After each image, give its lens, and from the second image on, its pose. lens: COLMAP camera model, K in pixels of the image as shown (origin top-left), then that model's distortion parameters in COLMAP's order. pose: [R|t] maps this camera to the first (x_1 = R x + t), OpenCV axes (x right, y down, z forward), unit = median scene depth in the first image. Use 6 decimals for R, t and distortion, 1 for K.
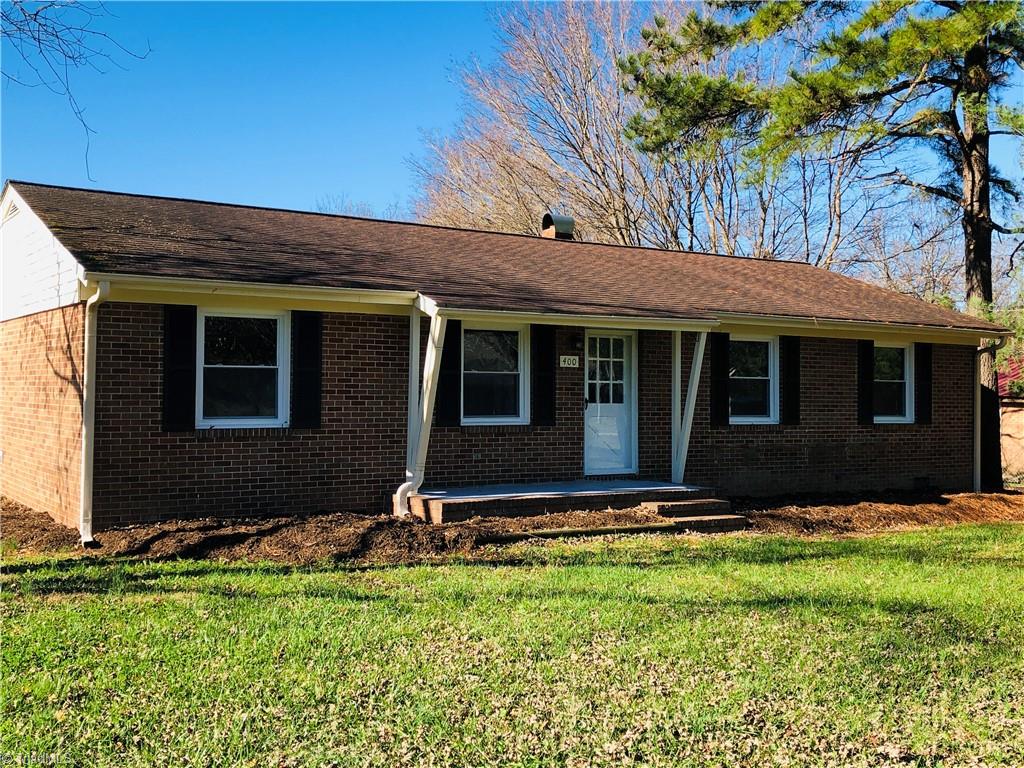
lens RADIAL K [[1141.7, 0, 512.0], [0, 1141.7, 384.0], [0, 0, 1]] dist [0.079544, -0.033967]
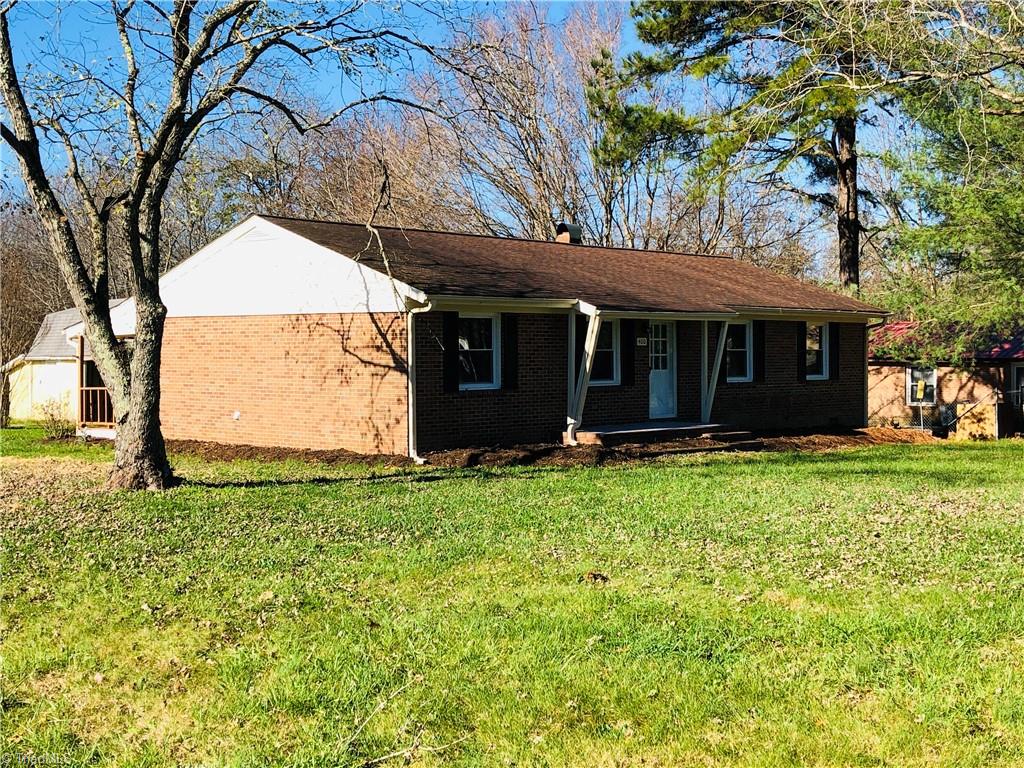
lens RADIAL K [[1327.3, 0, 512.0], [0, 1327.3, 384.0], [0, 0, 1]] dist [0.217831, 0.015657]
pose [[0.972887, -0.015154, 0.230784, -0.455676], [0.006915, 0.999311, 0.036469, -0.025809], [-0.231177, -0.033885, 0.972321, -0.567180]]
